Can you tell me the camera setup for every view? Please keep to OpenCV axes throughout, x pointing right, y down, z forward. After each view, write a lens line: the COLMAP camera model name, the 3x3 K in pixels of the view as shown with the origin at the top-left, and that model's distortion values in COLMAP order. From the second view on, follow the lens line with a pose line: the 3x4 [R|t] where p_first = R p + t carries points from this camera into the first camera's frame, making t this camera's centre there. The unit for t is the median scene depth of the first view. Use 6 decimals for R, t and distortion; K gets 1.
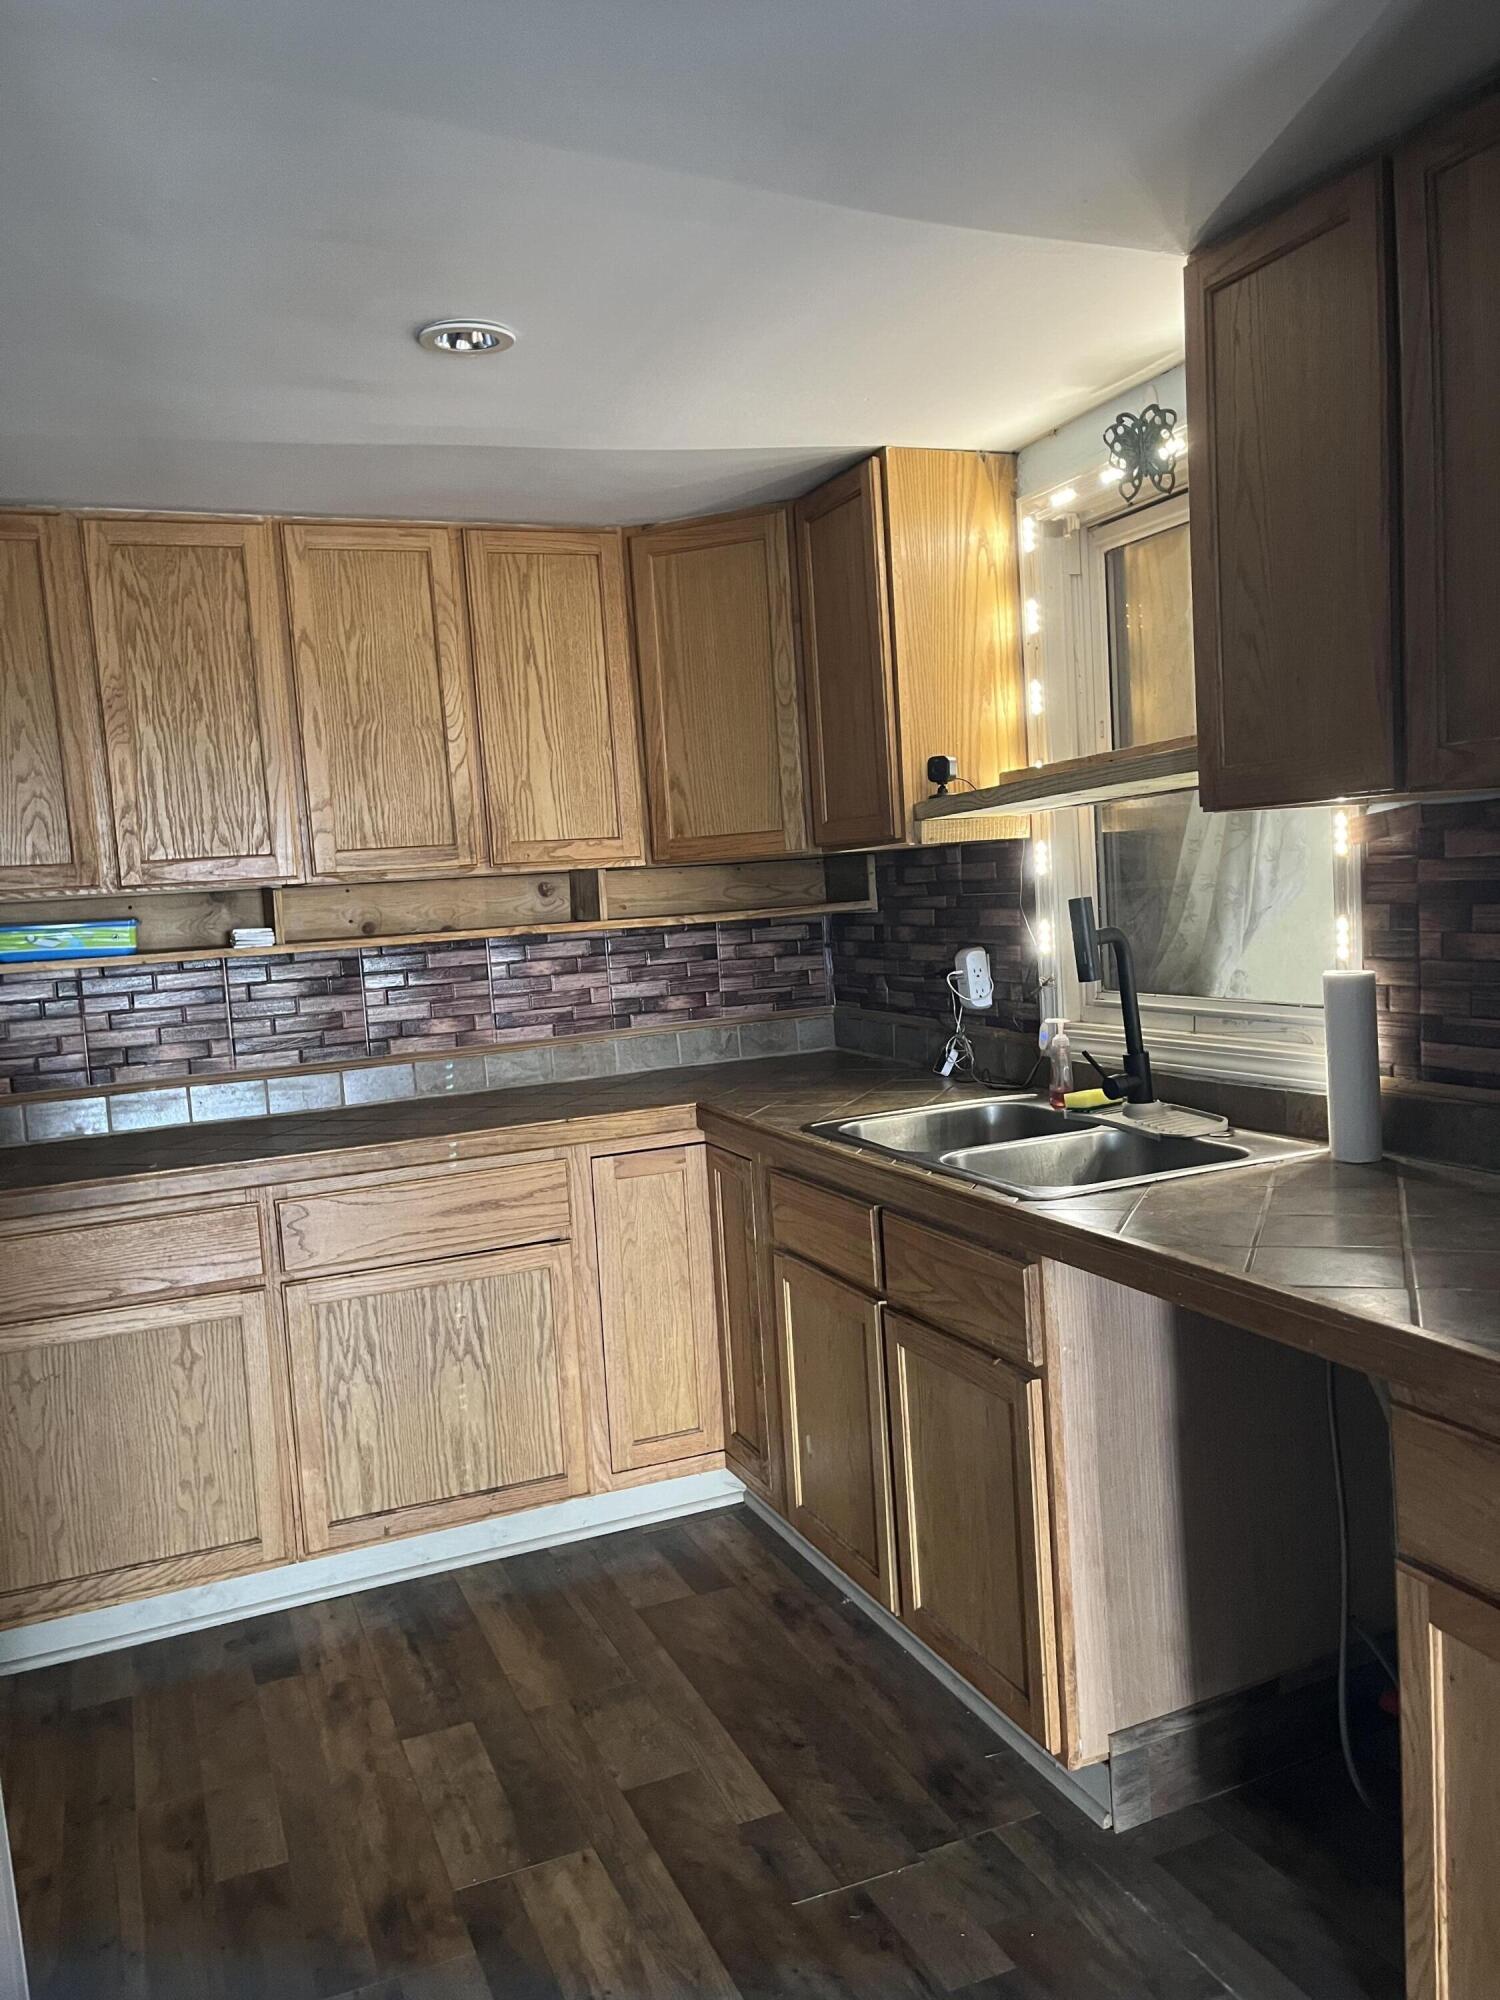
lens RADIAL K [[1506.8, 0, 749.4], [0, 1506.8, 1011.2], [0, 0, 1]] dist [0.055143, -0.068485]
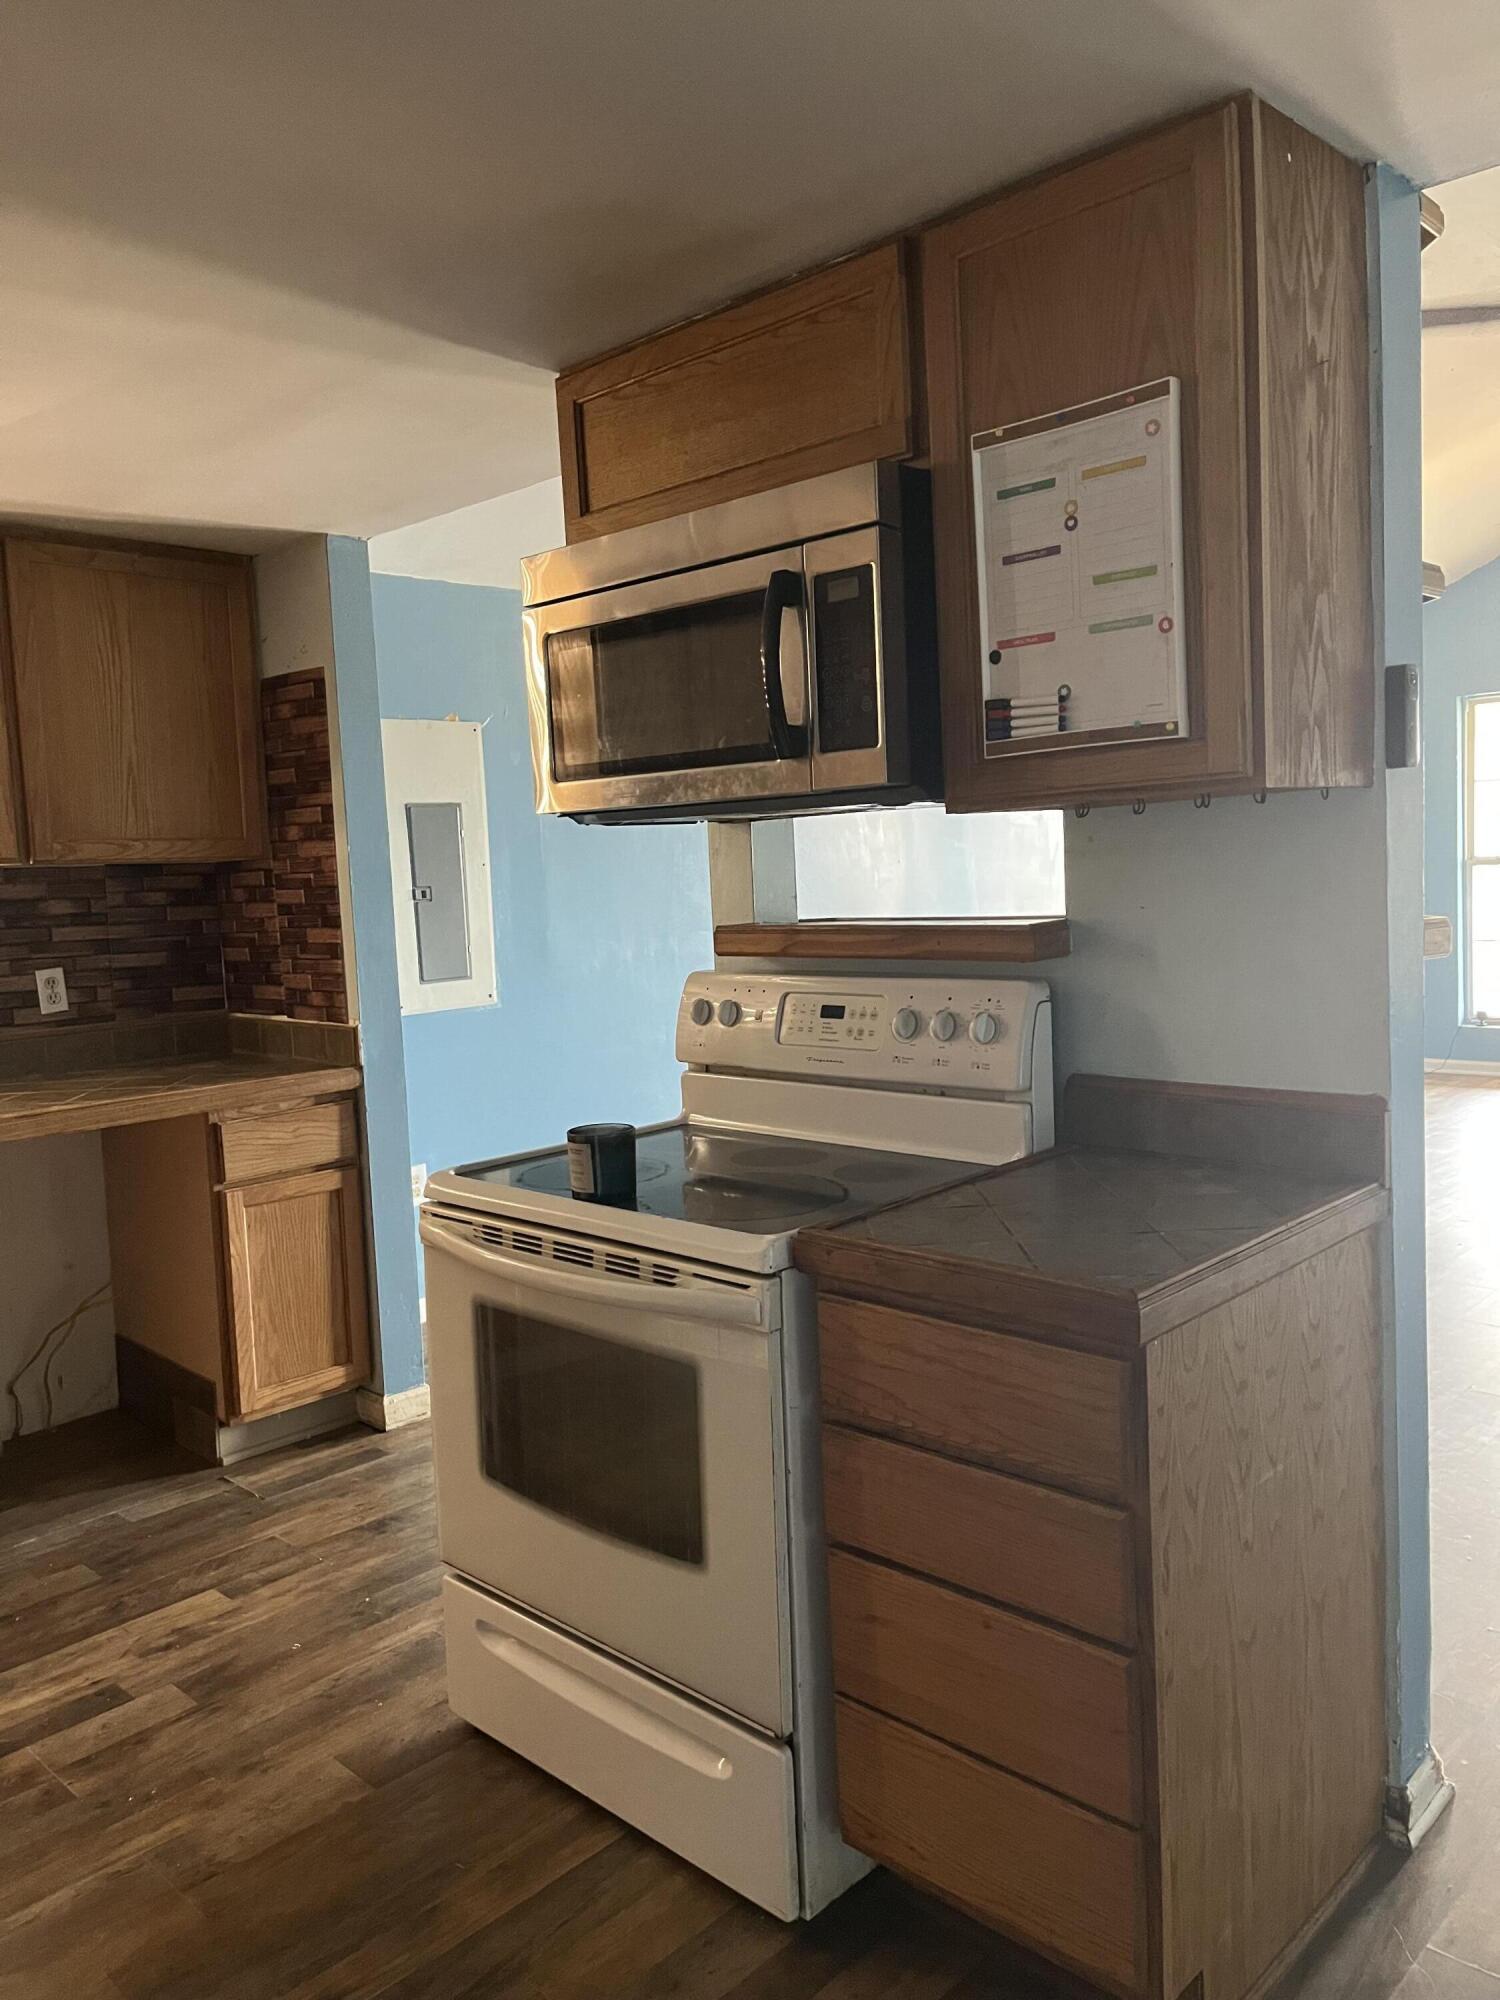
lens RADIAL K [[1506.8, 0, 744.0], [0, 1506.8, 1010.4], [0, 0, 1]] dist [0.055143, -0.068485]
pose [[-0.385829, -0.013612, 0.922470, -0.961340], [0.142704, 0.986976, 0.074251, 0.014799], [-0.911467, 0.160289, -0.378861, 0.530110]]
